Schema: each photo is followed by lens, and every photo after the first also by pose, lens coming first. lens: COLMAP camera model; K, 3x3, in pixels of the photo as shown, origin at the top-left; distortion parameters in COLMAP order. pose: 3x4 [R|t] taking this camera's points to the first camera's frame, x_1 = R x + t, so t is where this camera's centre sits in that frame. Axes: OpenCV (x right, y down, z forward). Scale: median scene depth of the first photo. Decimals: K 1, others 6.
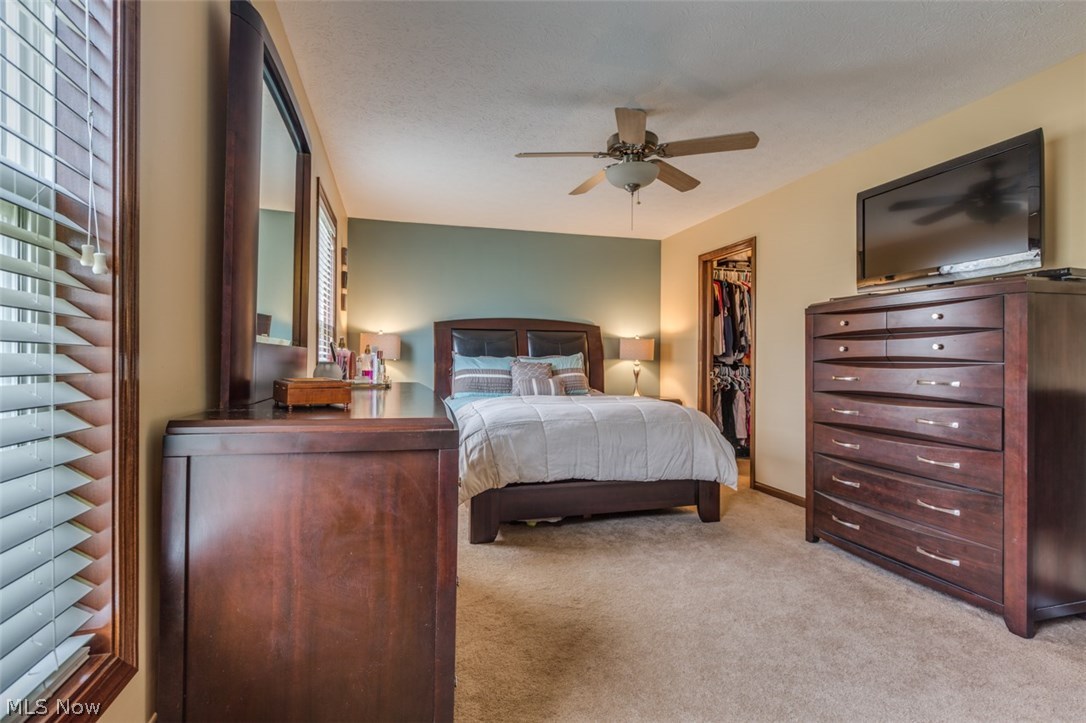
lens RADIAL K [[523.4, 0, 542.4], [0, 523.4, 360.8], [0, 0, 1]] dist [0.000912, -0.000006]
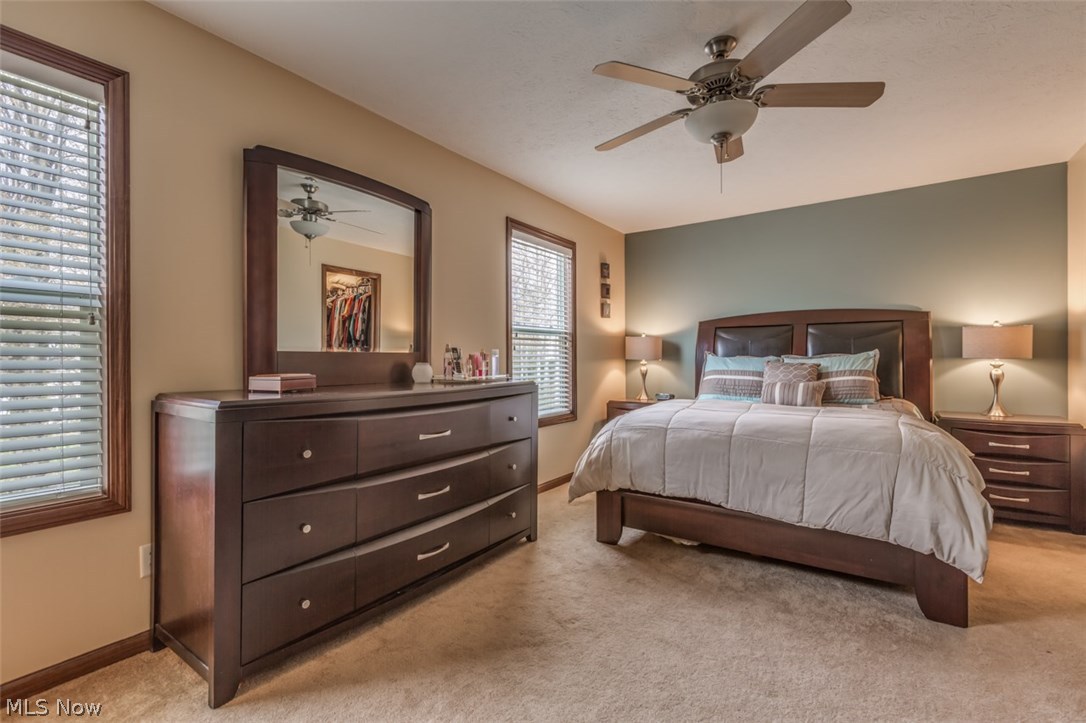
lens RADIAL K [[492.2, 0, 542.8], [0, 492.2, 362.5], [0, 0, 1]] dist [0.003825, -0.000170]
pose [[0.634532, -0.000502, -0.772896, 0.492388], [0.002557, 0.999996, 0.001450, 0.001218], [0.772892, -0.002896, 0.634531, 0.283210]]
